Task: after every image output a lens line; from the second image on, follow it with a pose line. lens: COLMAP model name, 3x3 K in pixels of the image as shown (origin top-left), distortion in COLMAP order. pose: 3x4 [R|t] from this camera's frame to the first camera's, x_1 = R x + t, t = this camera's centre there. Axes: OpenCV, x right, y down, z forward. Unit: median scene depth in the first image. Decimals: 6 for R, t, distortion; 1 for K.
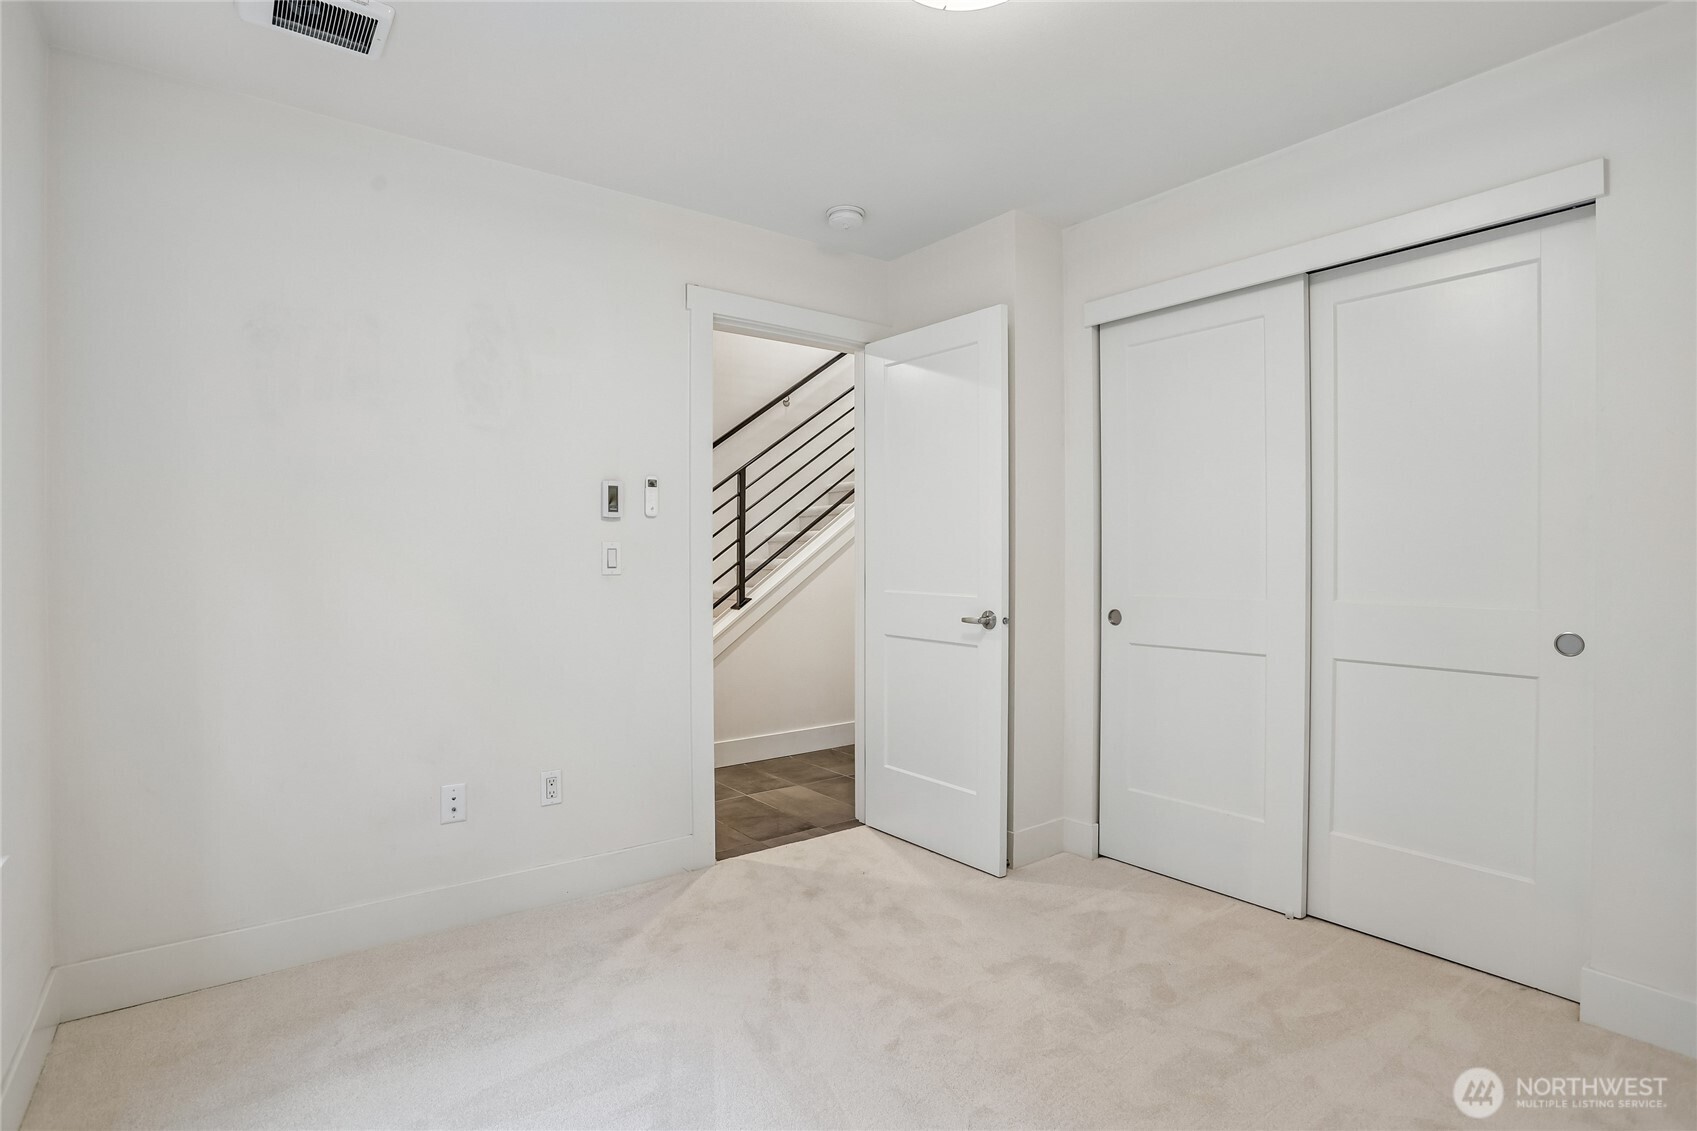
lens RADIAL K [[828.8, 0, 844.9], [0, 828.8, 562.4], [0, 0, 1]] dist [-0.059879, 0.013763]
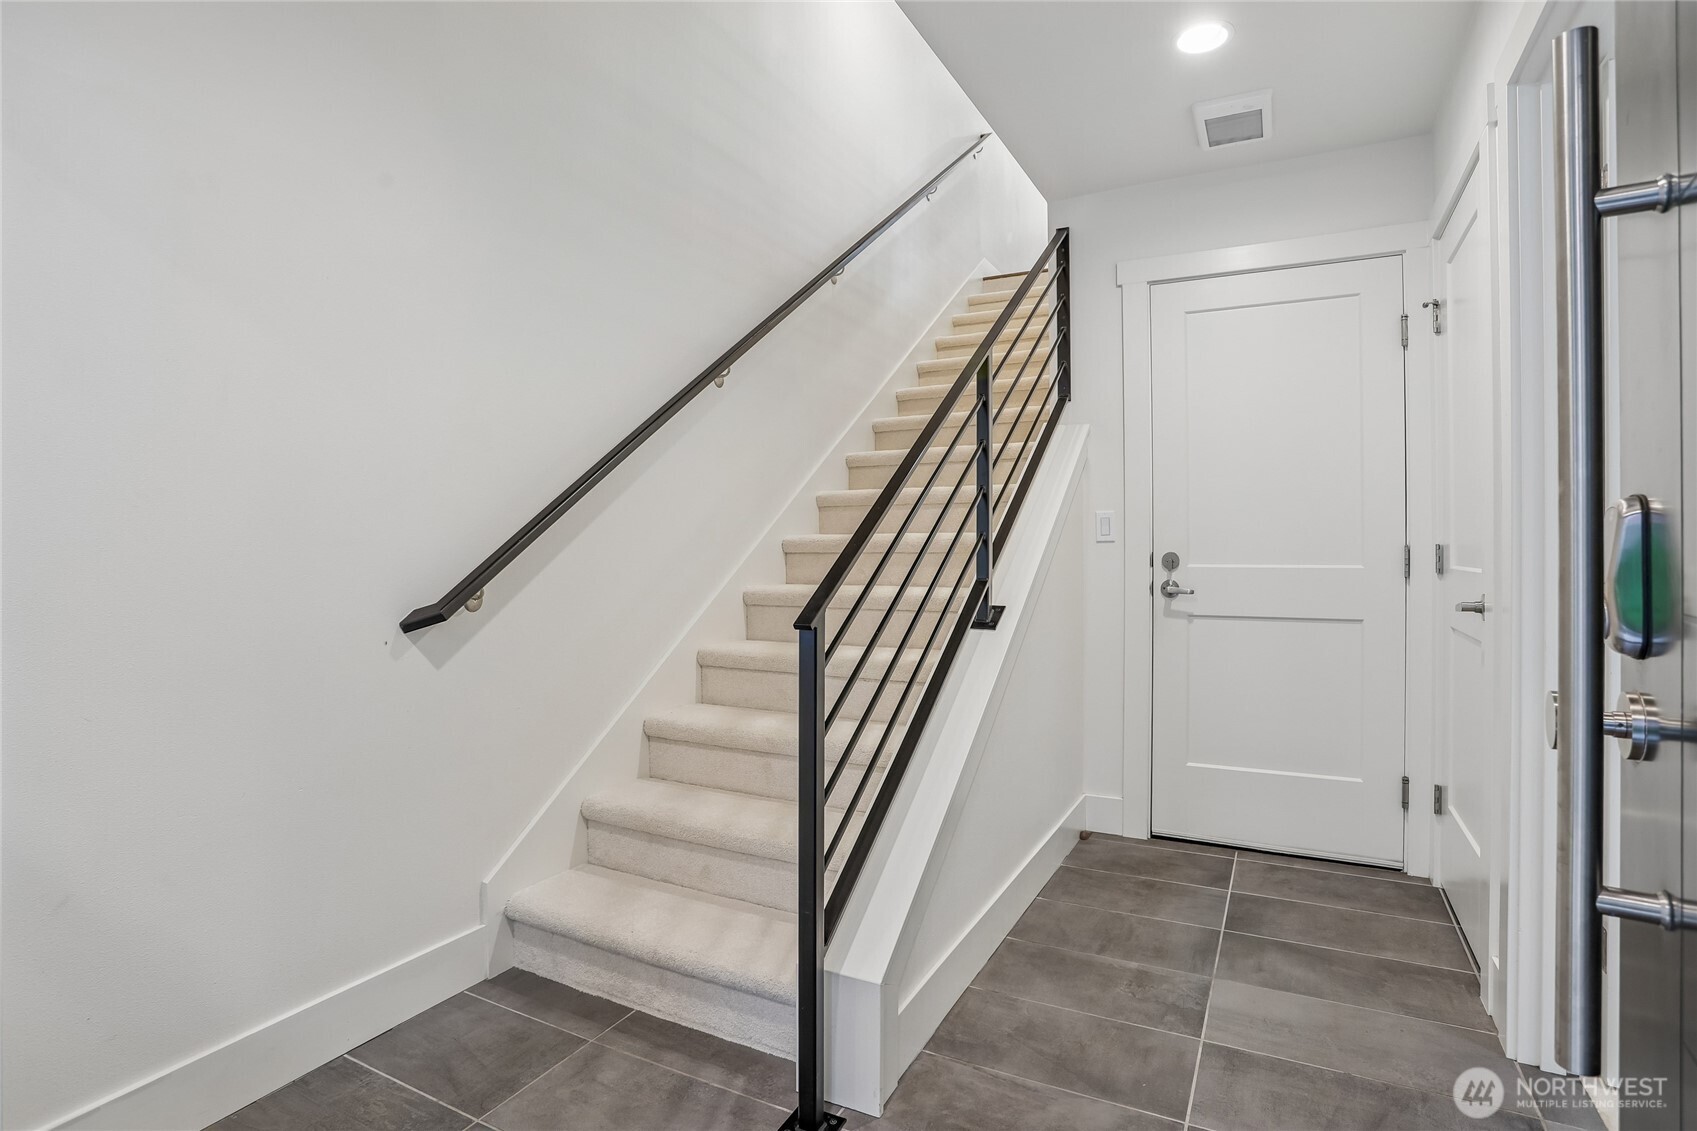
lens RADIAL K [[858.0, 0, 861.6], [0, 858.0, 544.4], [0, 0, 1]] dist [-0.056545, 0.018413]
pose [[0.896955, 0.002743, 0.442114, -0.453360], [-0.000723, 0.999989, -0.004737, 0.015307], [-0.442122, 0.003930, 0.896947, 0.630488]]
